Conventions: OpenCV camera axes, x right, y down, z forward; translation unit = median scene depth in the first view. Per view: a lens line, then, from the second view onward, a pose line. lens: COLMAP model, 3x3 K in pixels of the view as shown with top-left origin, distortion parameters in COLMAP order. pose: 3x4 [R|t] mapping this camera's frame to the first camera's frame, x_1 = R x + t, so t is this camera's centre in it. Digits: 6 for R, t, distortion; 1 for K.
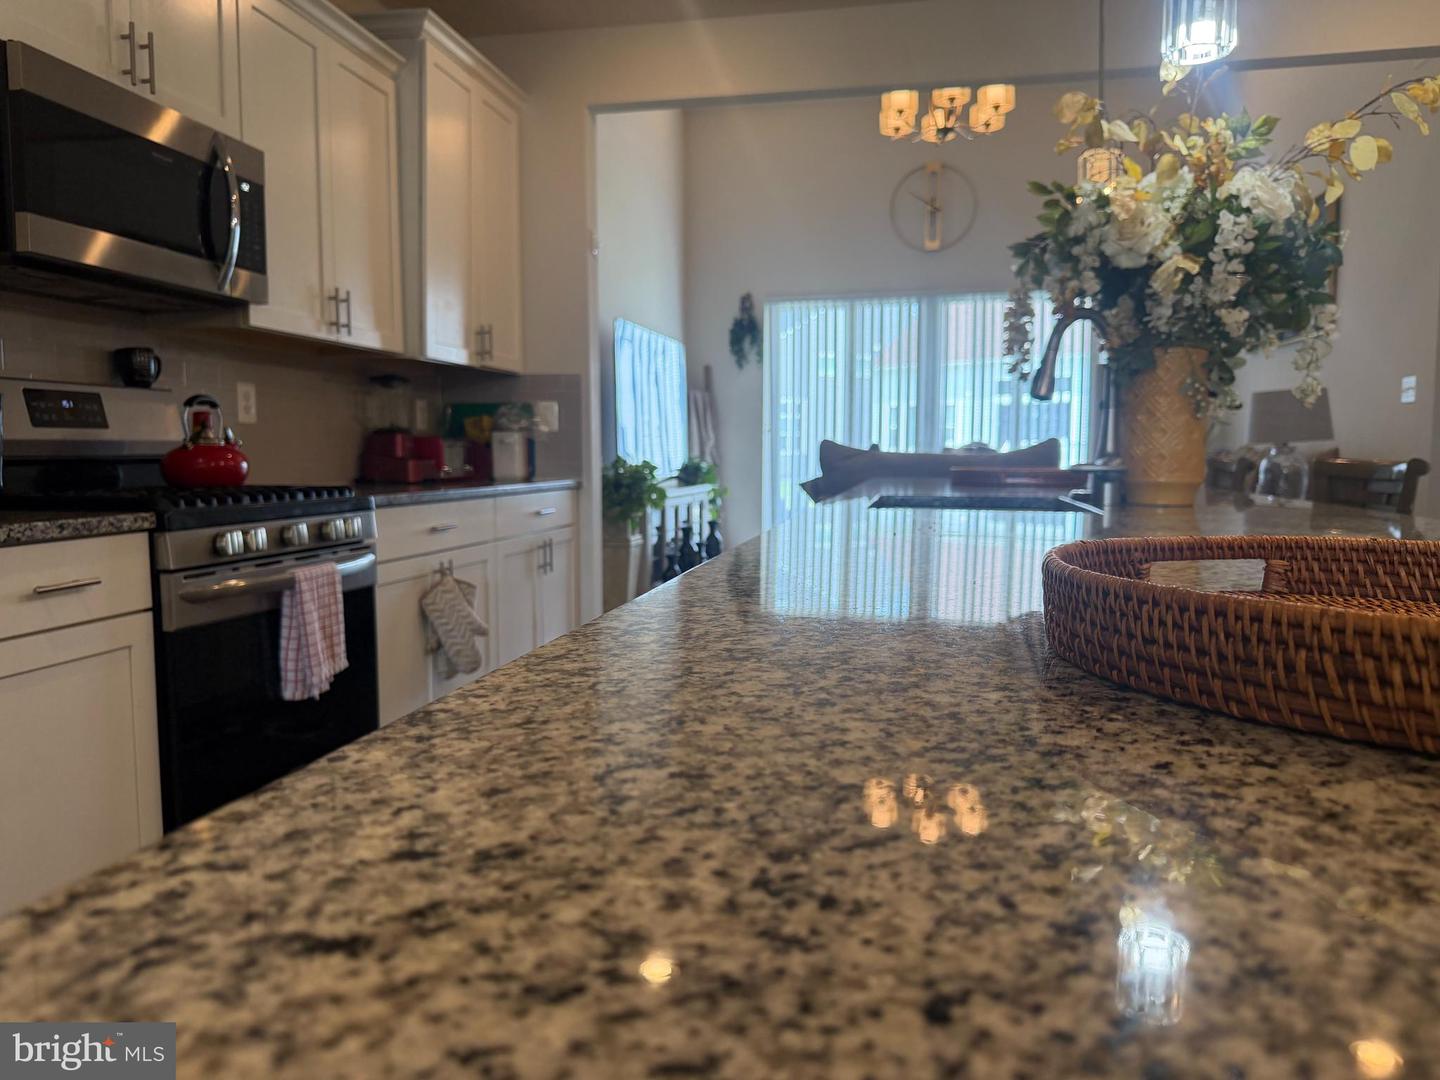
lens RADIAL K [[1023.2, 0, 722.0], [0, 1023.2, 541.5], [0, 0, 1]] dist [0.046039, -0.049807]
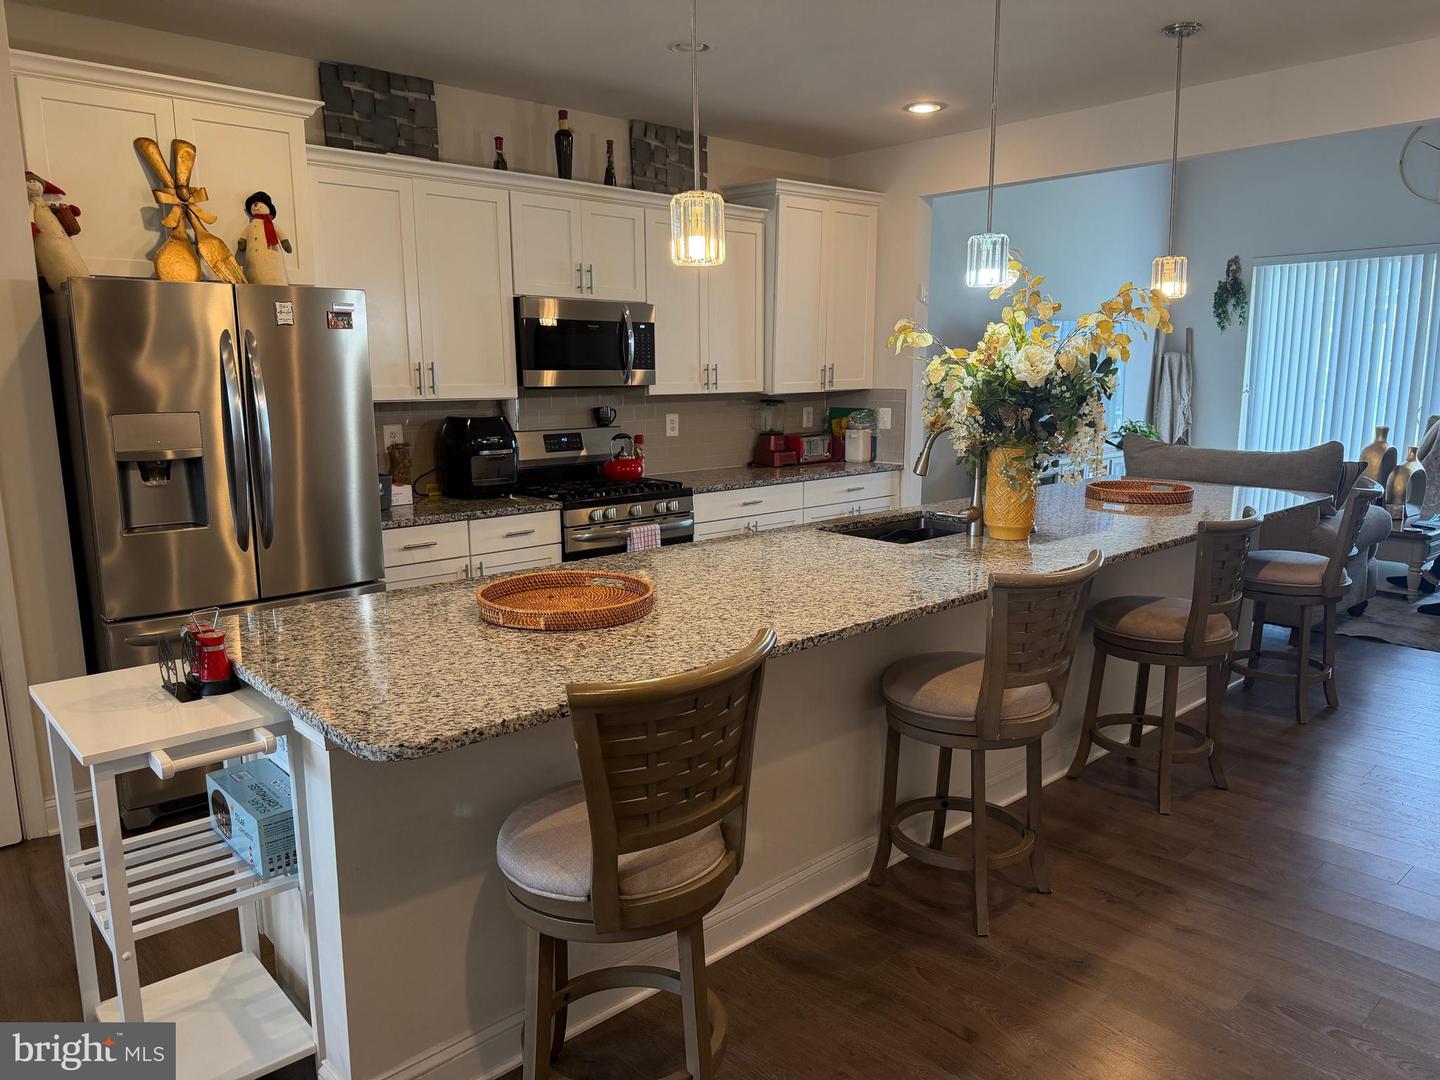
lens RADIAL K [[1023.2, 0, 730.8], [0, 1023.2, 544.1], [0, 0, 1]] dist [0.046039, -0.049807]
pose [[0.806701, 0.099068, -0.582596, 0.643376], [-0.045818, 0.993366, 0.105475, -0.112418], [0.589180, -0.058393, 0.805889, -0.371364]]
